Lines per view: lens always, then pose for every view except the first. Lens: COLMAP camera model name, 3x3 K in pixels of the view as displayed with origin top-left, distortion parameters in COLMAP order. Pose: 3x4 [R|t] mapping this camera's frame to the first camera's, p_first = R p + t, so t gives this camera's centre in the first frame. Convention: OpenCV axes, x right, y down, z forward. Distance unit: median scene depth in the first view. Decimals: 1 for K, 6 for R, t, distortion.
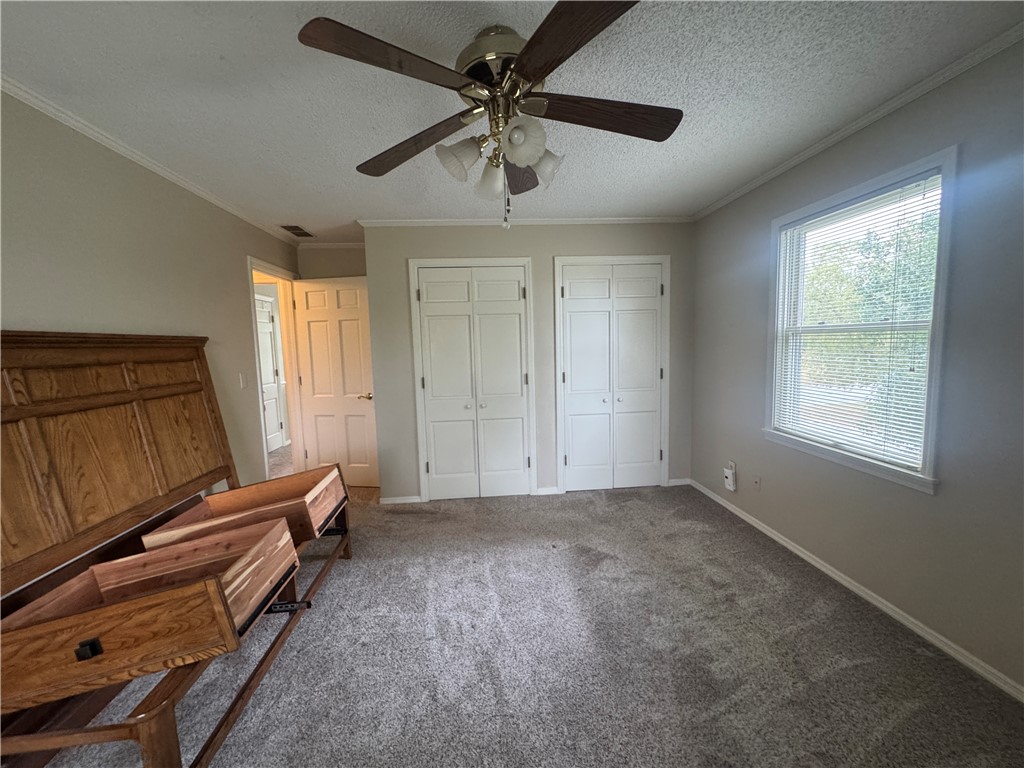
lens RADIAL K [[411.0, 0, 513.4], [0, 411.0, 381.7], [0, 0, 1]] dist [-0.005349, 0.000365]
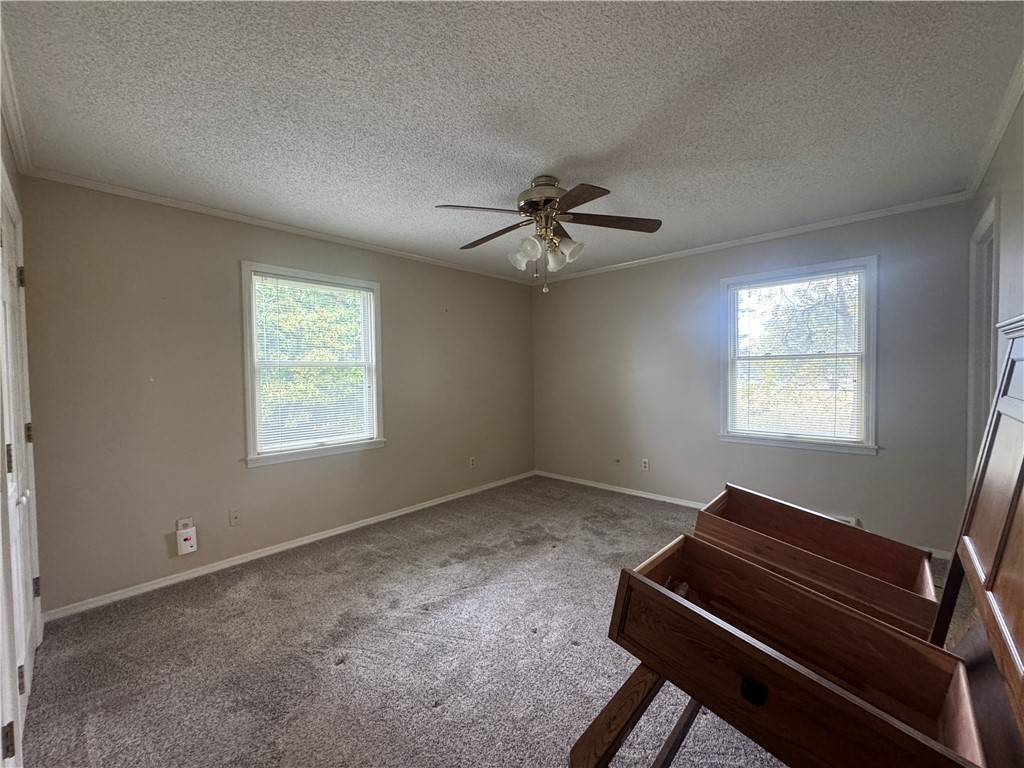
lens RADIAL K [[411.0, 0, 517.0], [0, 411.0, 385.6], [0, 0, 1]] dist [-0.005349, 0.000365]
pose [[-0.667011, 0.005584, 0.745027, -0.527511], [0.099688, 0.991649, 0.081817, -0.072364], [-0.738349, 0.128843, -0.661998, 1.006980]]
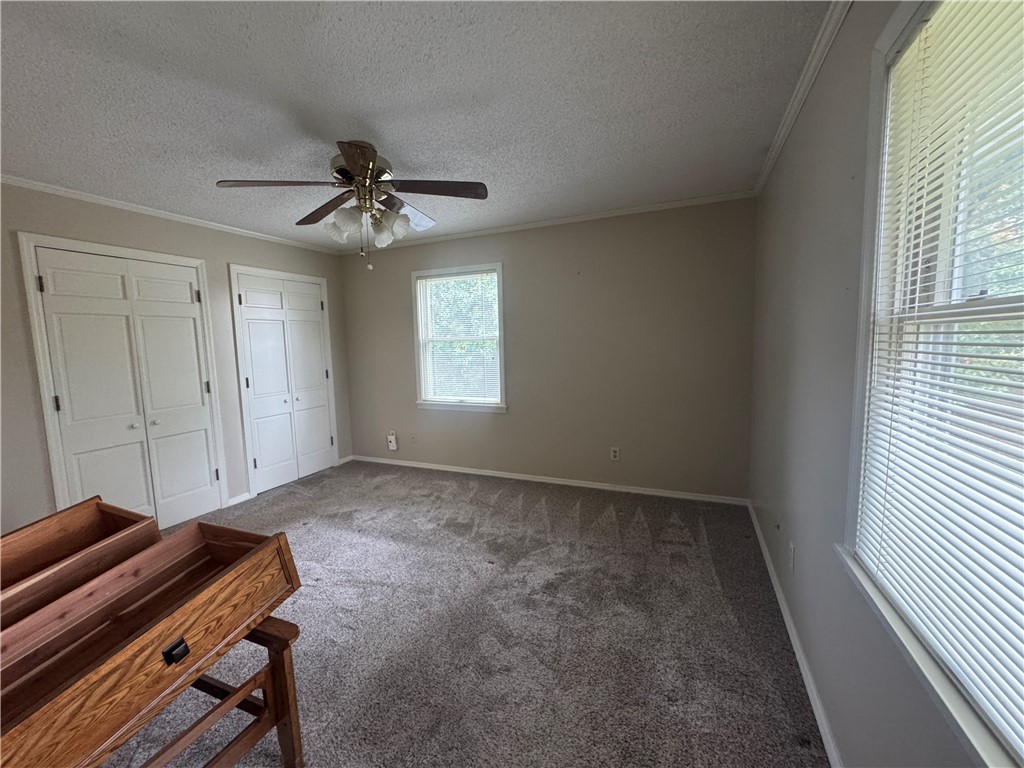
lens RADIAL K [[411.0, 0, 510.4], [0, 411.0, 382.7], [0, 0, 1]] dist [-0.005349, 0.000365]
pose [[0.479889, -0.073969, 0.874205, -0.515317], [0.095719, 0.994906, 0.031637, 0.022340], [-0.872092, 0.068495, 0.484524, -0.074158]]
